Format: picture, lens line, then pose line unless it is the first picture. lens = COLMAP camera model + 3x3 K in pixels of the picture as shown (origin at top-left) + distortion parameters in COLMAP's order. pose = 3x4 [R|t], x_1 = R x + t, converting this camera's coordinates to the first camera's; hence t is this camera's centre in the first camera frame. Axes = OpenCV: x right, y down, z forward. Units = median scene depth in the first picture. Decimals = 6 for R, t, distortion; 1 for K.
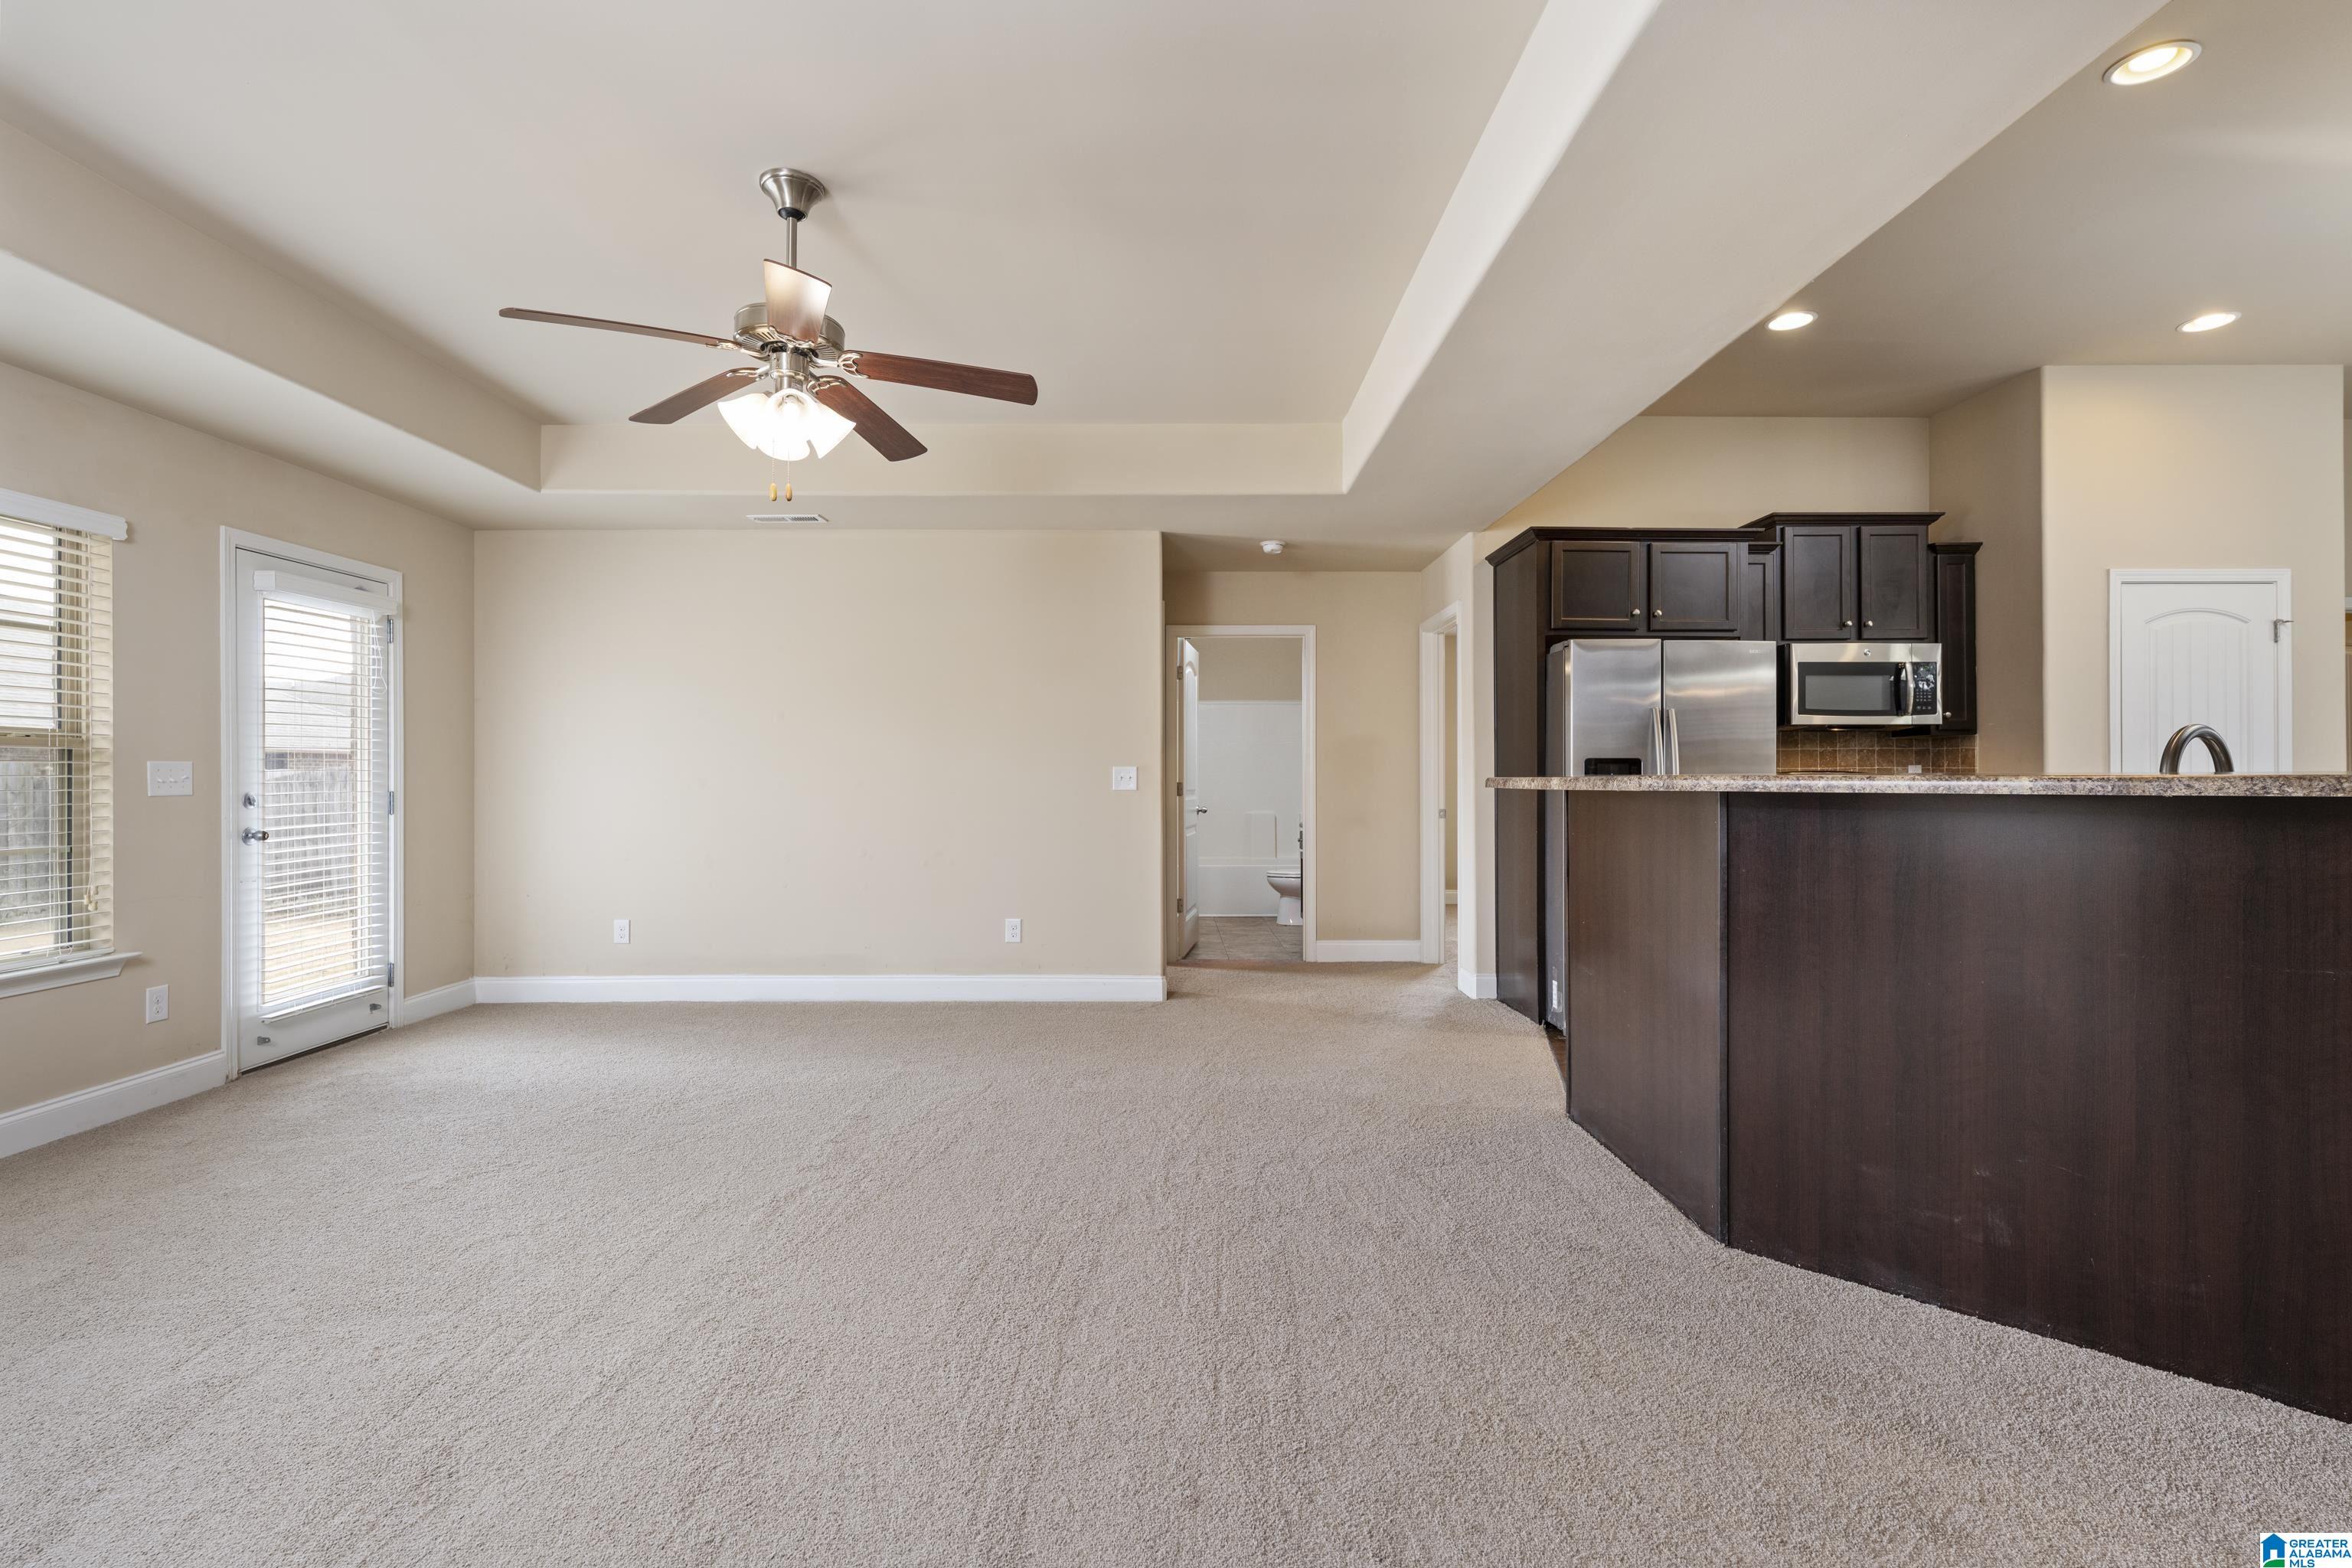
lens RADIAL K [[1074.1, 0, 1176.8], [0, 1074.1, 776.9], [0, 0, 1]] dist [-0.003462, -0.000640]
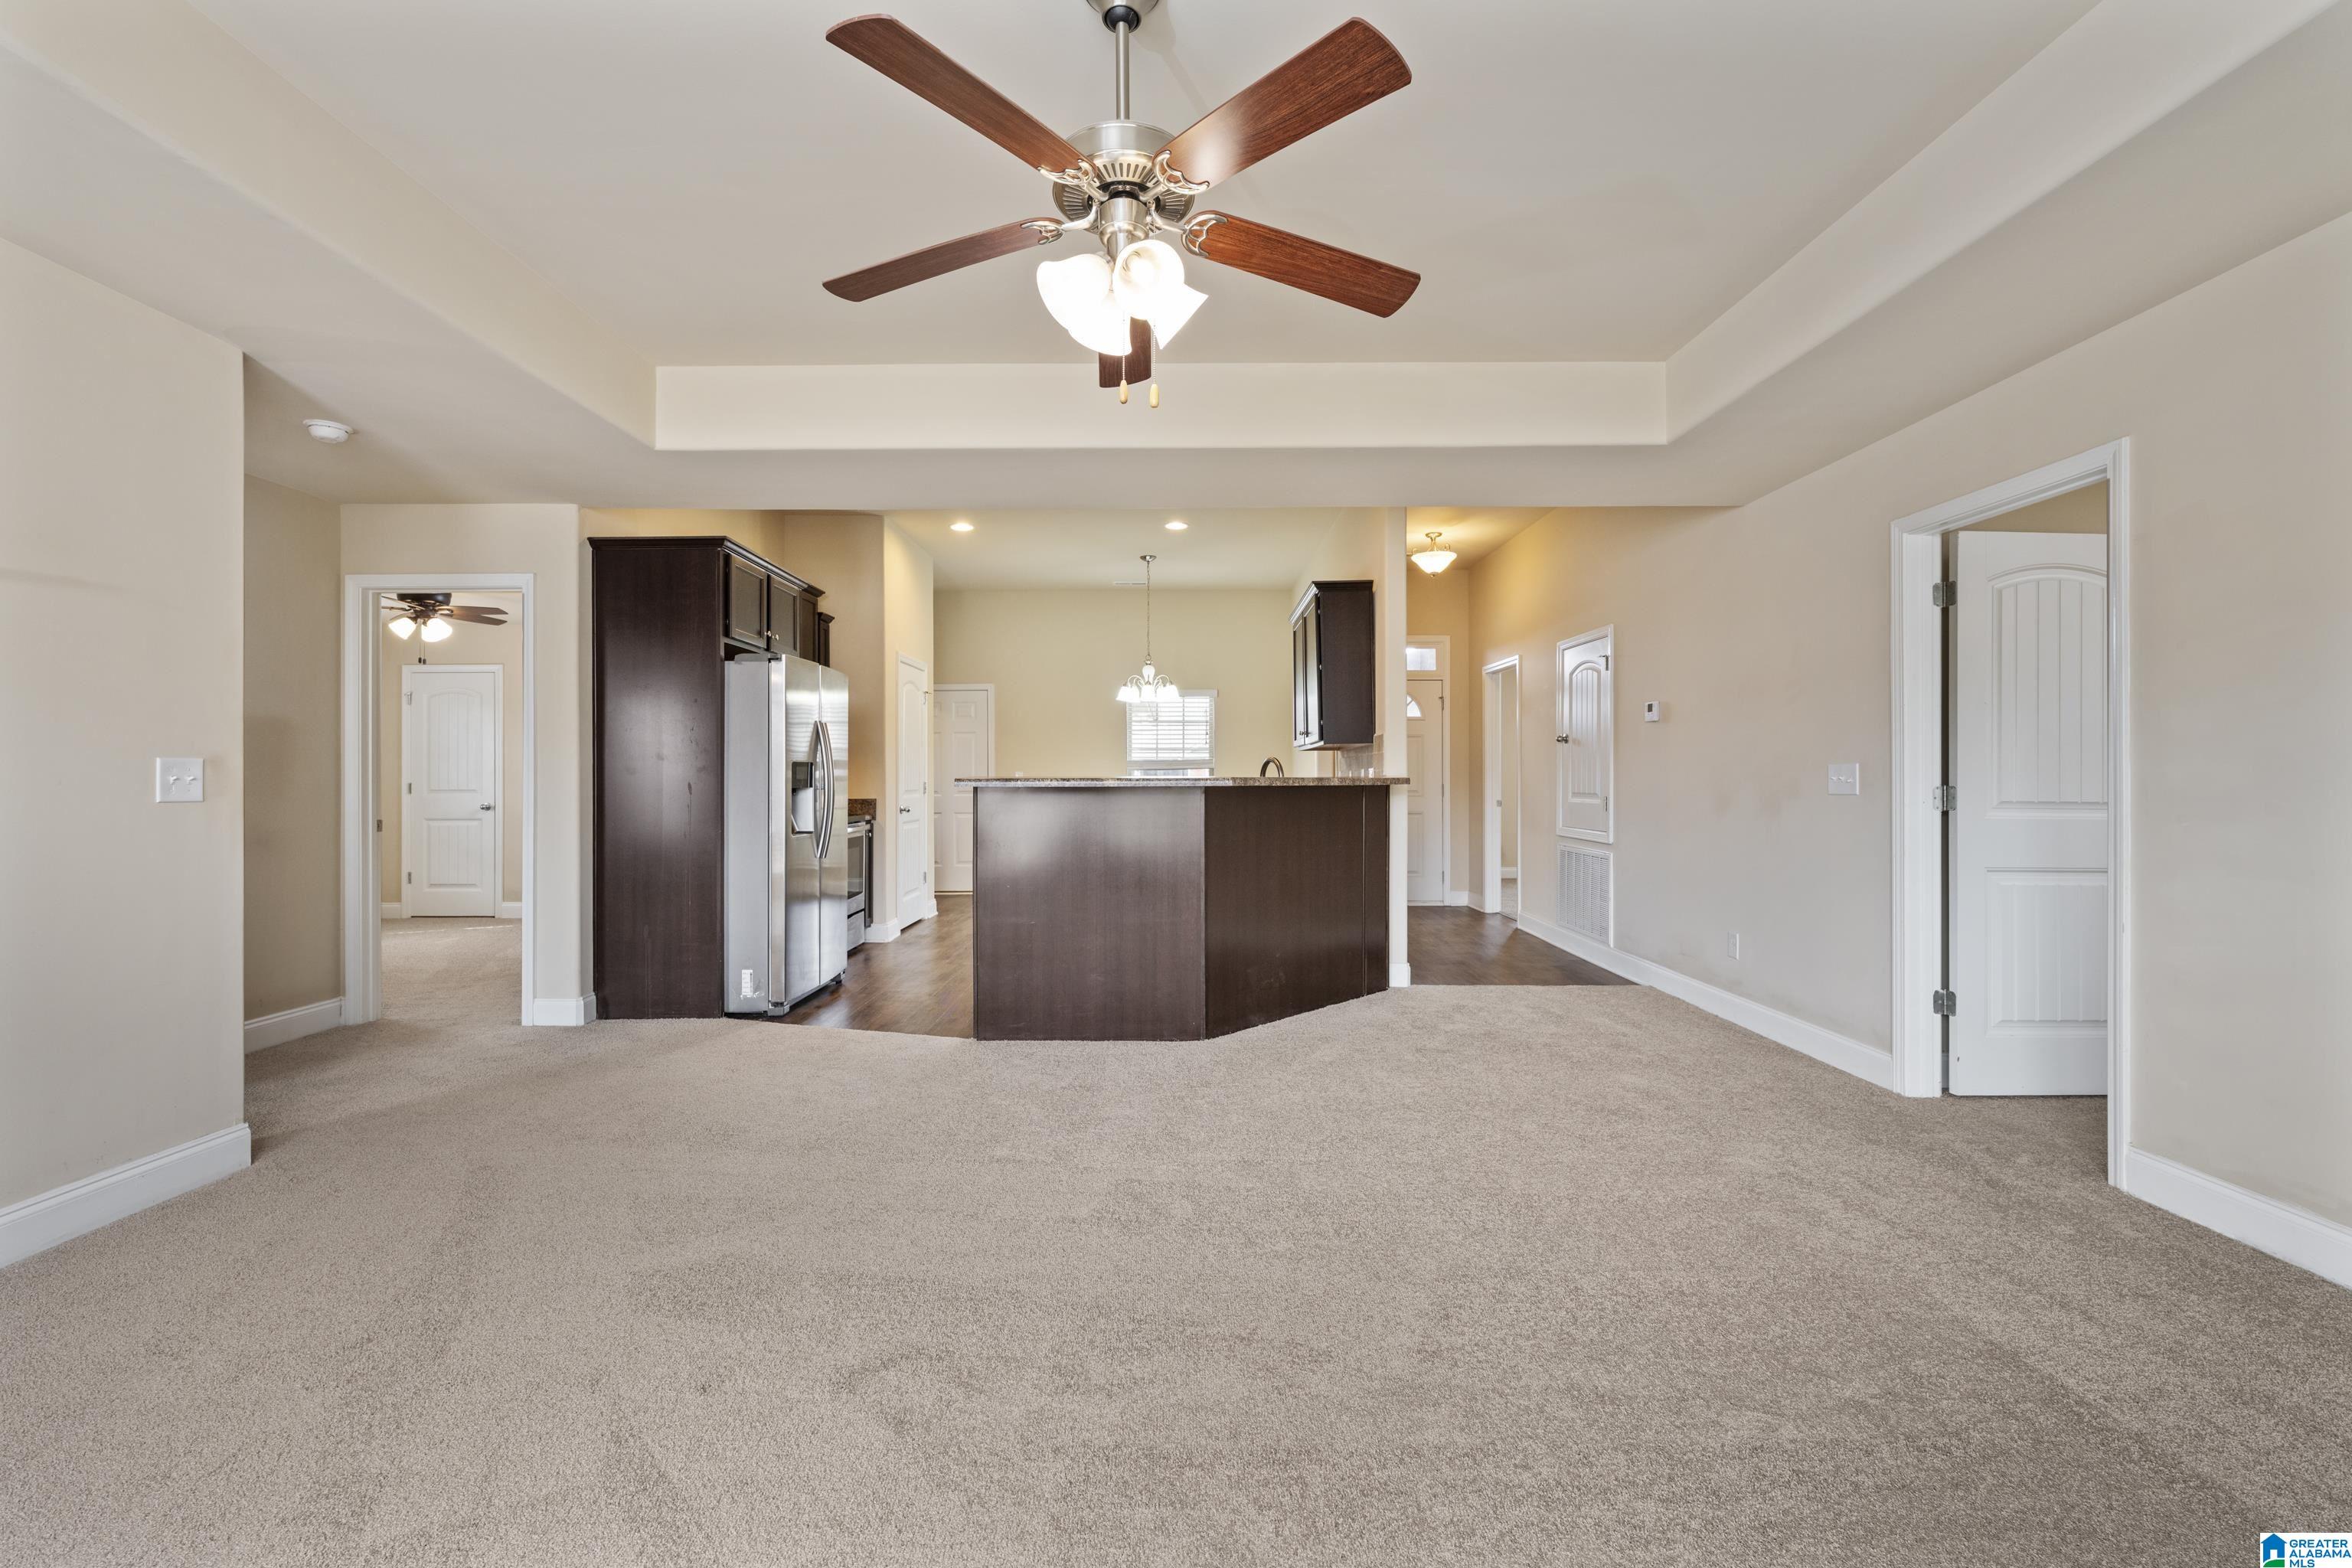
lens RADIAL K [[967.4, 0, 1175.0], [0, 967.4, 781.7], [0, 0, 1]] dist [0.001379, 0.000148]
pose [[0.020370, -0.003049, 0.999788, -0.694761], [0.000110, 0.999995, 0.003048, 0.001471], [-0.999793, 0.000048, 0.020370, 0.647234]]
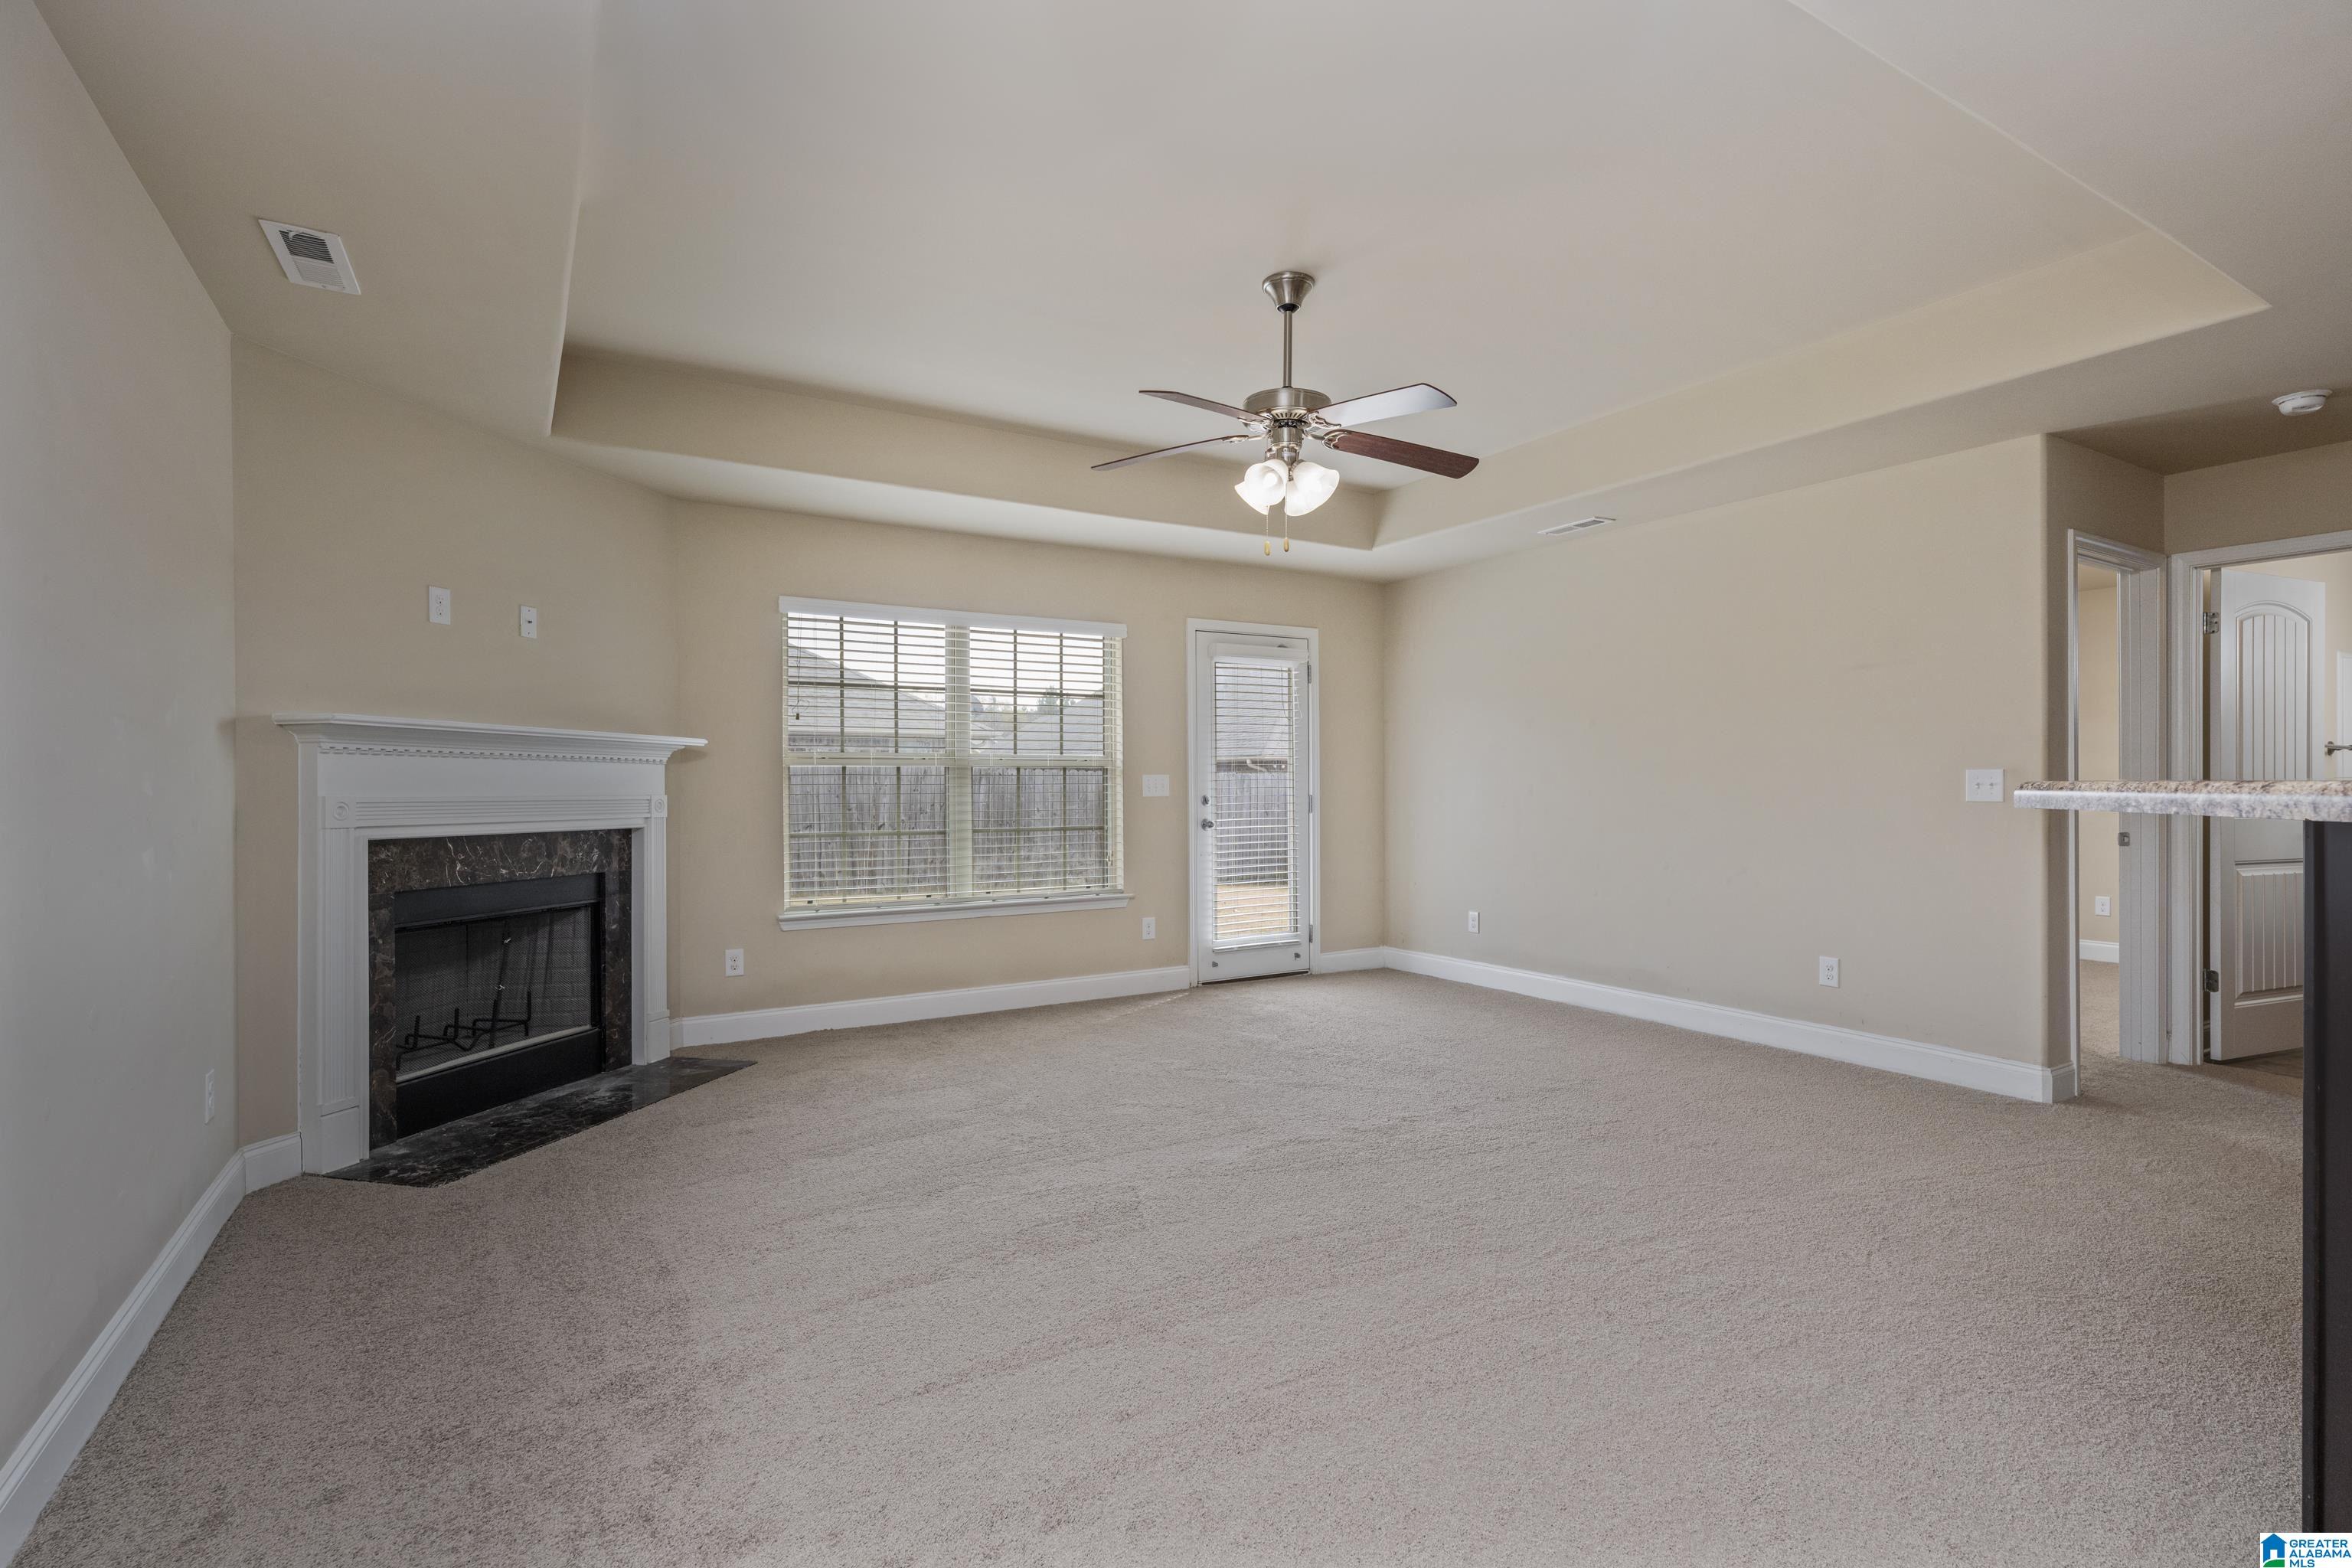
lens RADIAL K [[1126.3, 0, 1174.9], [0, 1126.3, 783.3], [0, 0, 1]] dist [0.000196, -0.000594]
pose [[0.494058, -0.001284, -0.869428, 0.449765], [0.001338, 0.999999, -0.000716, -0.000477], [0.869428, -0.000809, 0.494059, 0.187258]]
